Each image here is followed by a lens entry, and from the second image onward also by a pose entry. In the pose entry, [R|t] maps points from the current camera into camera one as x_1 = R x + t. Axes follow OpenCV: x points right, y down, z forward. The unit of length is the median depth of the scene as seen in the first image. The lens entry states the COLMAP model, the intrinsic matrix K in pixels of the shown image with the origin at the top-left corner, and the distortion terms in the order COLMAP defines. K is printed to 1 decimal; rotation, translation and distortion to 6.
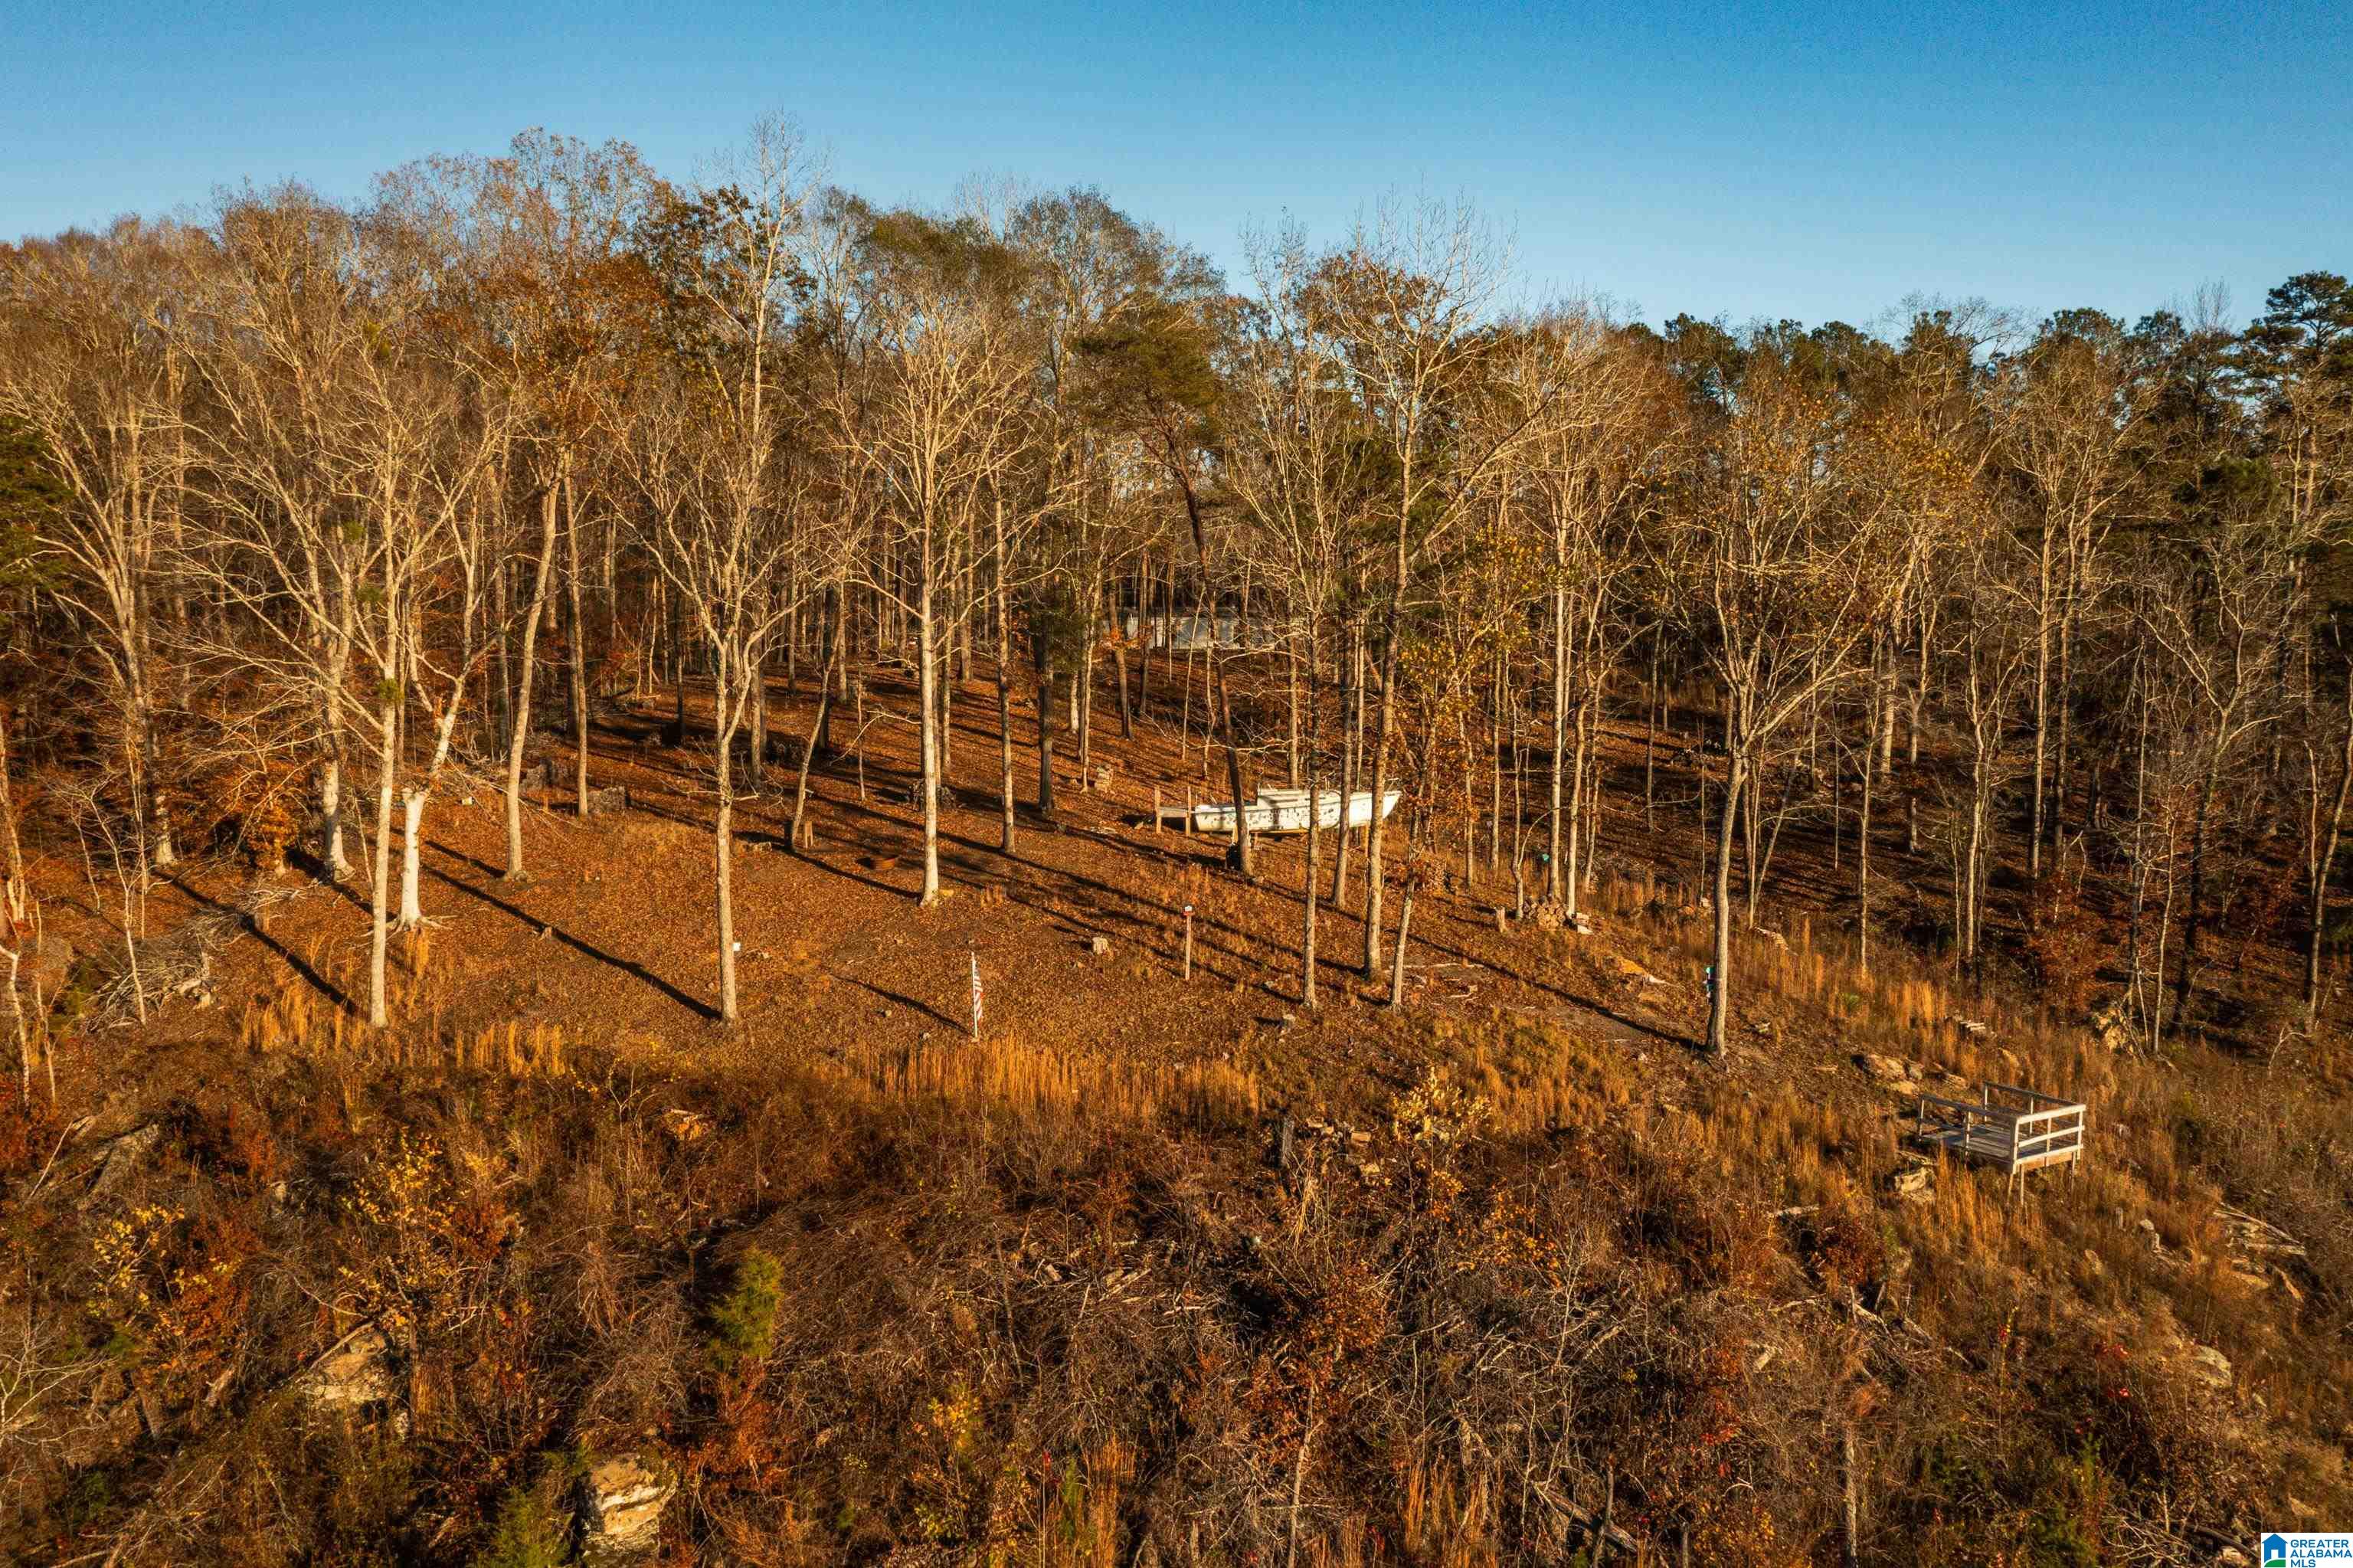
lens RADIAL K [[1856.4, 0, 1175.2], [0, 1856.4, 792.3], [0, 0, 1]] dist [-0.028875, 0.011058]
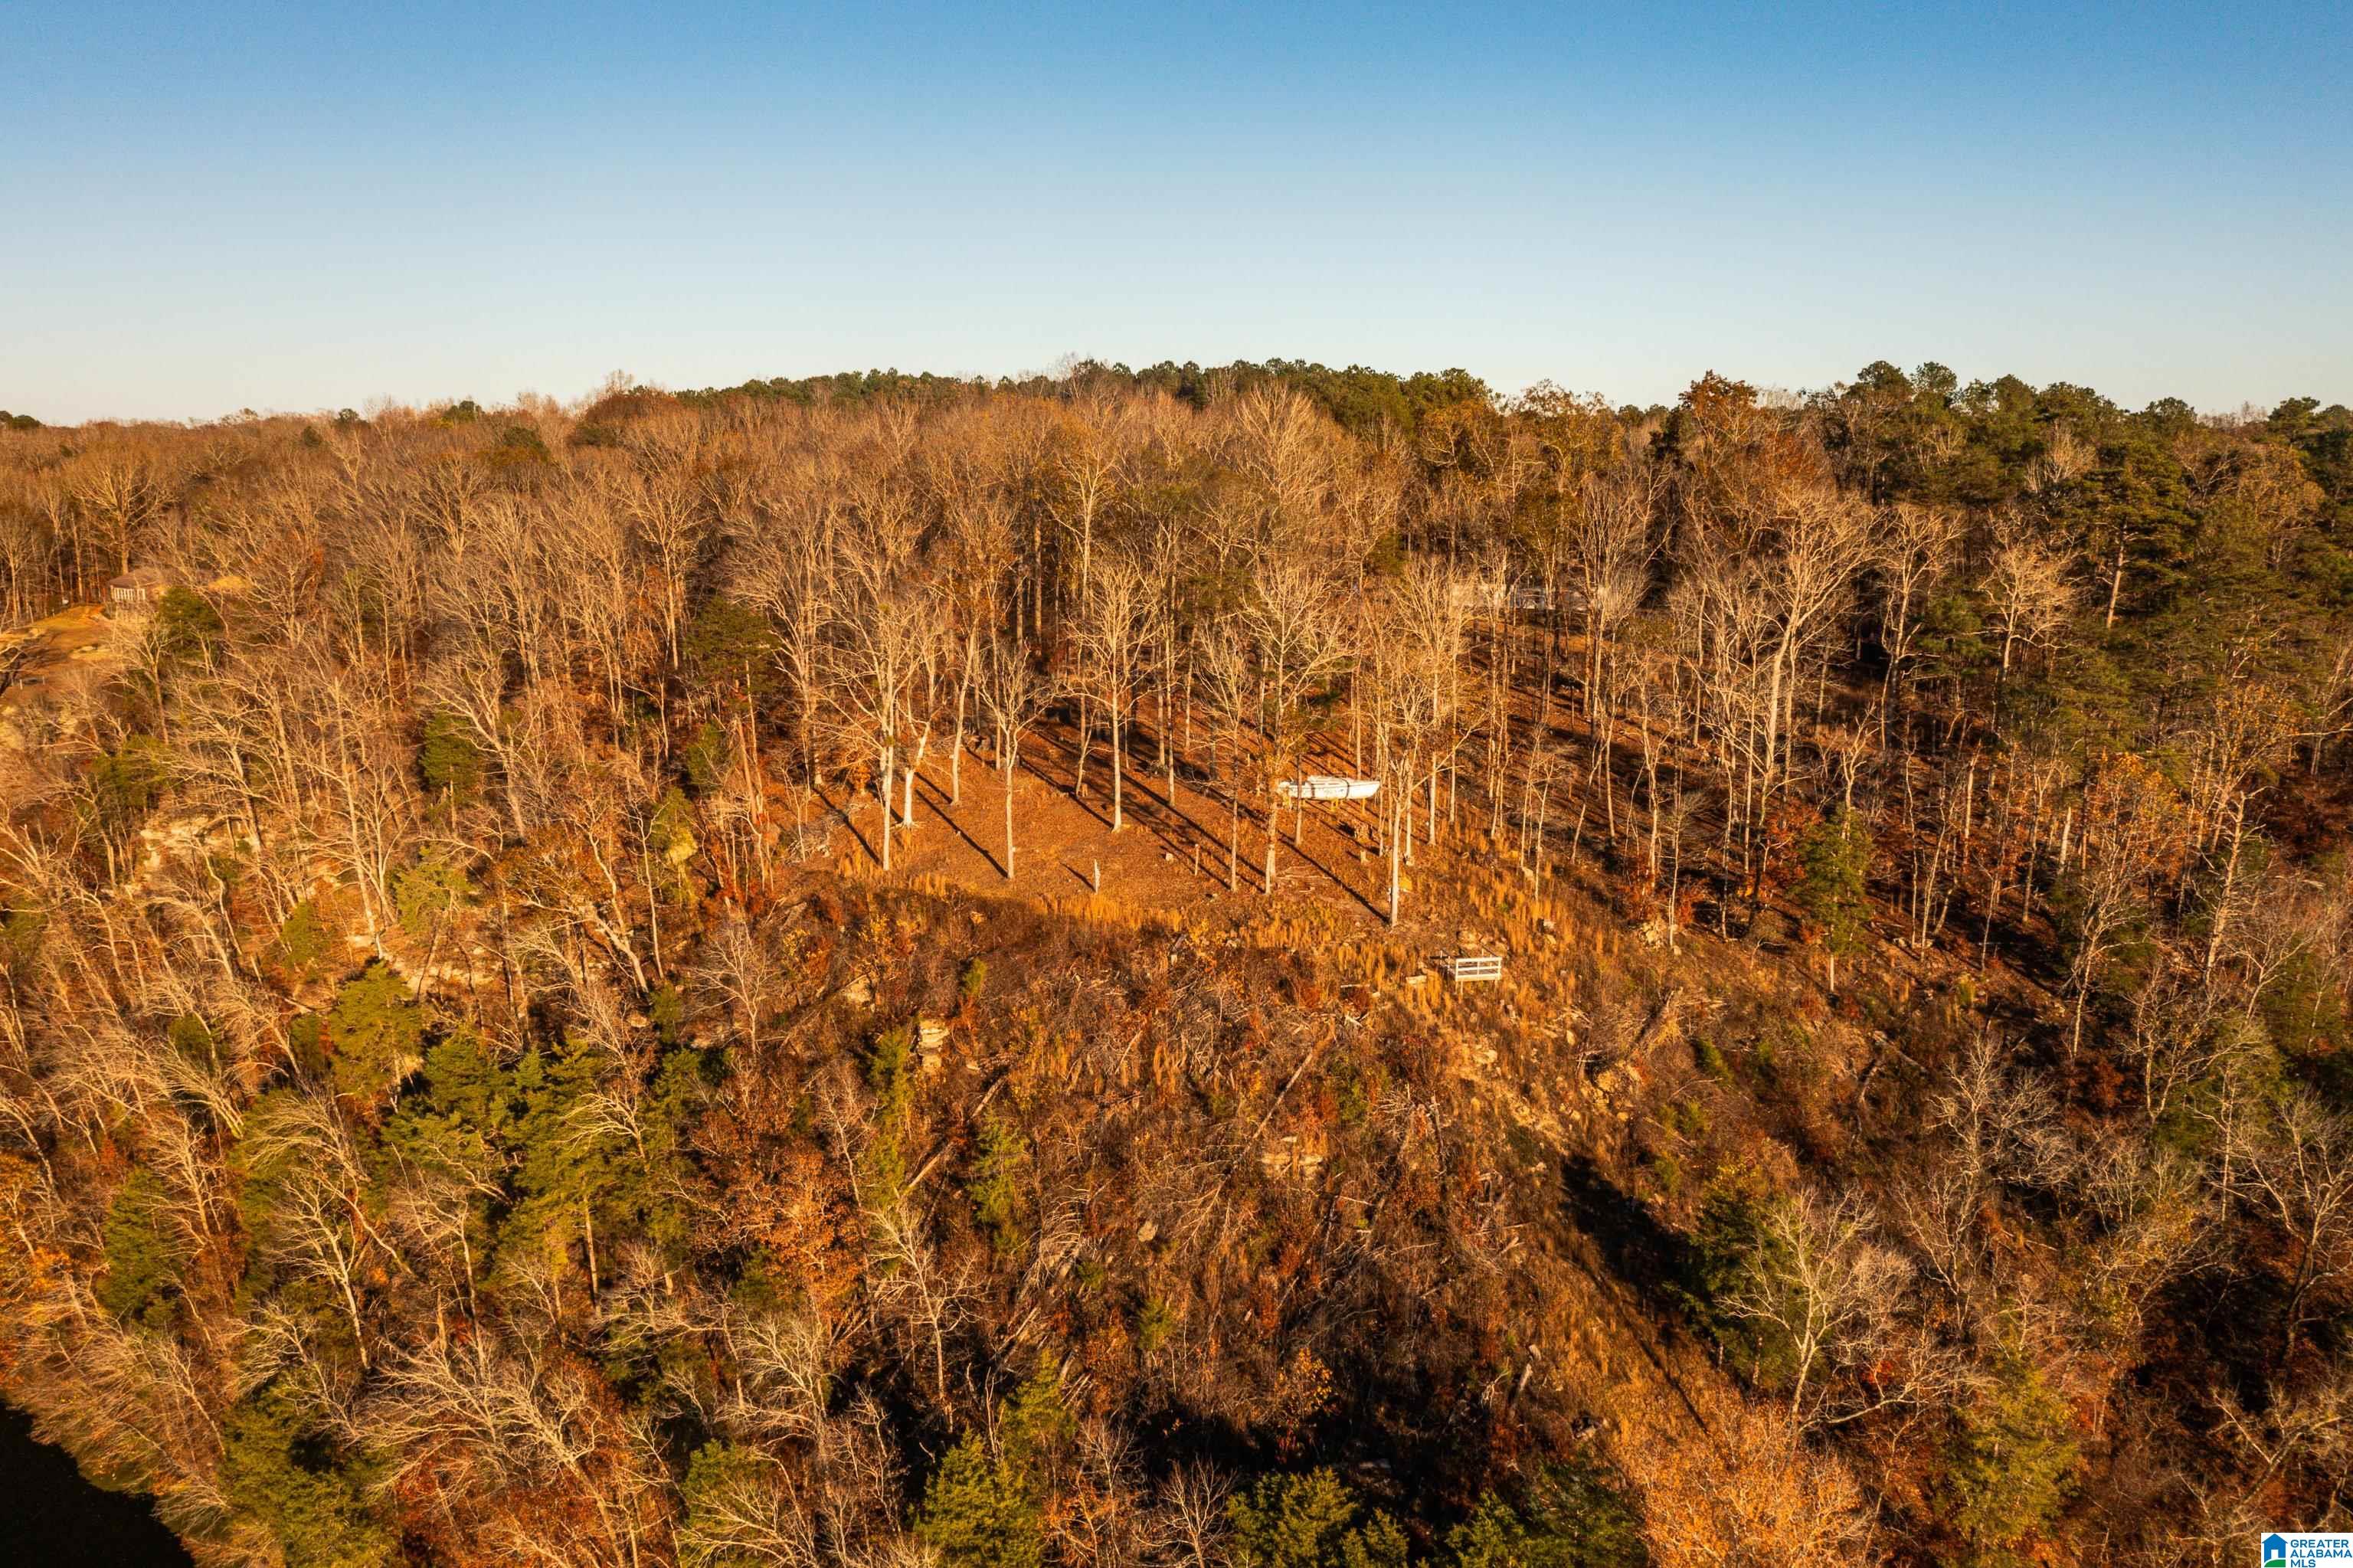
lens RADIAL K [[1852.6, 0, 1173.0], [0, 1852.6, 787.8], [0, 0, 1]] dist [-0.020966, 0.005633]
pose [[0.943375, 0.060198, -0.326220, 0.858223], [-0.029697, 0.994774, 0.097689, -0.276572], [0.330396, -0.082470, 0.940233, -1.407663]]
